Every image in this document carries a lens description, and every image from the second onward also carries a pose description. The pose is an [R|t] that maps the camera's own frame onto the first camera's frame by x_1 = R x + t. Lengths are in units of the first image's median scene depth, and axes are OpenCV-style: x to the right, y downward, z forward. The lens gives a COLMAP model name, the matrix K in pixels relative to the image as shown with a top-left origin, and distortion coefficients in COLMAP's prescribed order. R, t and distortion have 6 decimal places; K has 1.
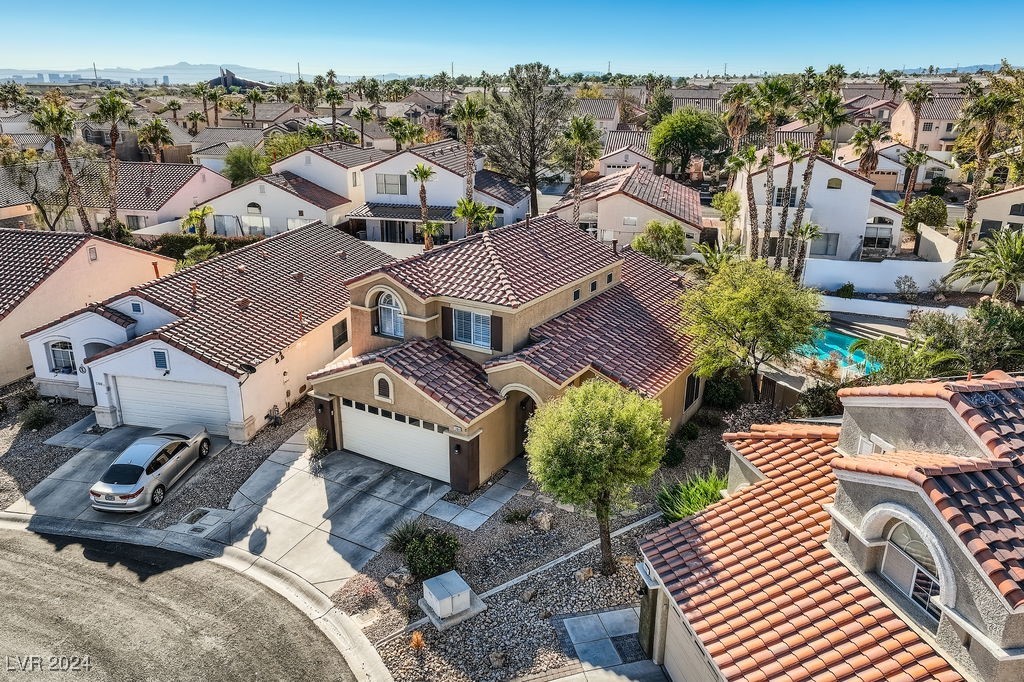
lens RADIAL K [[746.4, 0, 512.0], [0, 746.4, 341.0], [0, 0, 1]] dist [0.002114, 0.004764]
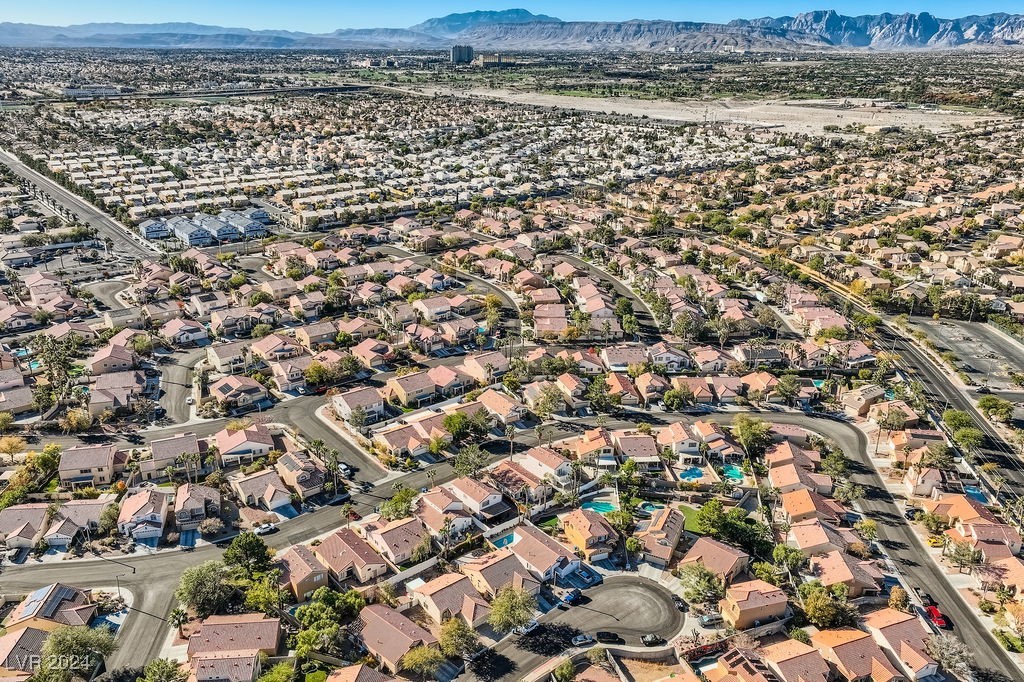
lens RADIAL K [[763.0, 0, 512.0], [0, 763.0, 341.0], [0, 0, 1]] dist [0.002800, 0.005209]
pose [[0.610723, -0.274847, 0.742615, -5.870484], [0.235065, 0.958481, 0.161425, -3.431990], [-0.756150, 0.075976, 0.649973, -3.520814]]
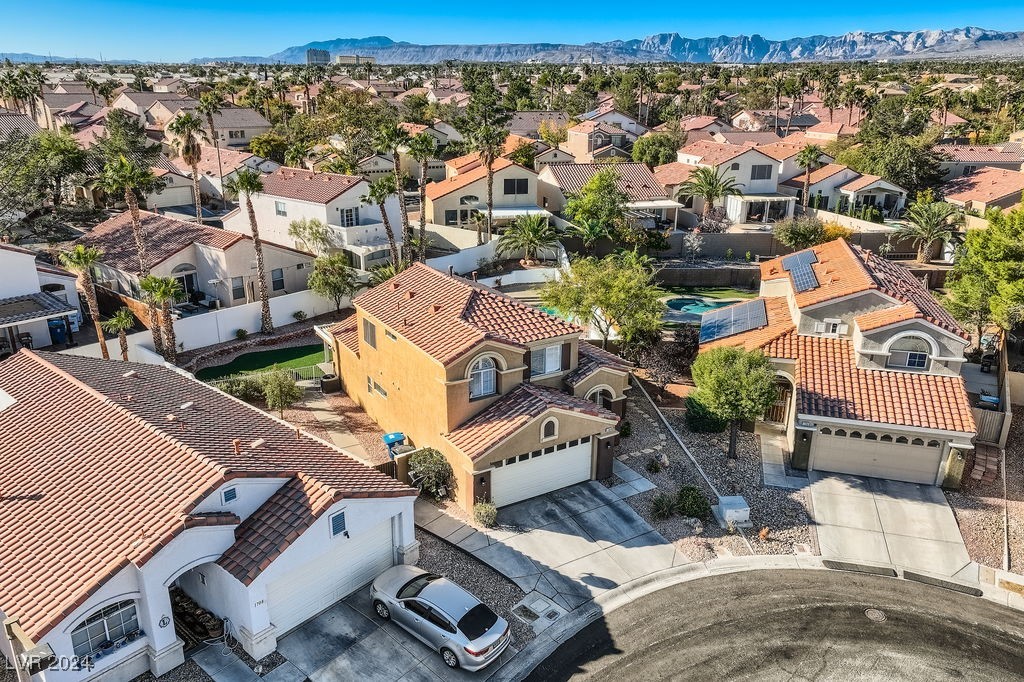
lens RADIAL K [[746.4, 0, 512.0], [0, 746.4, 341.0], [0, 0, 1]] dist [0.002114, 0.004764]
pose [[0.469137, -0.292895, 0.833140, -1.114181], [0.283195, 0.943473, 0.172218, -0.280490], [-0.836487, 0.155147, 0.525565, 0.406736]]
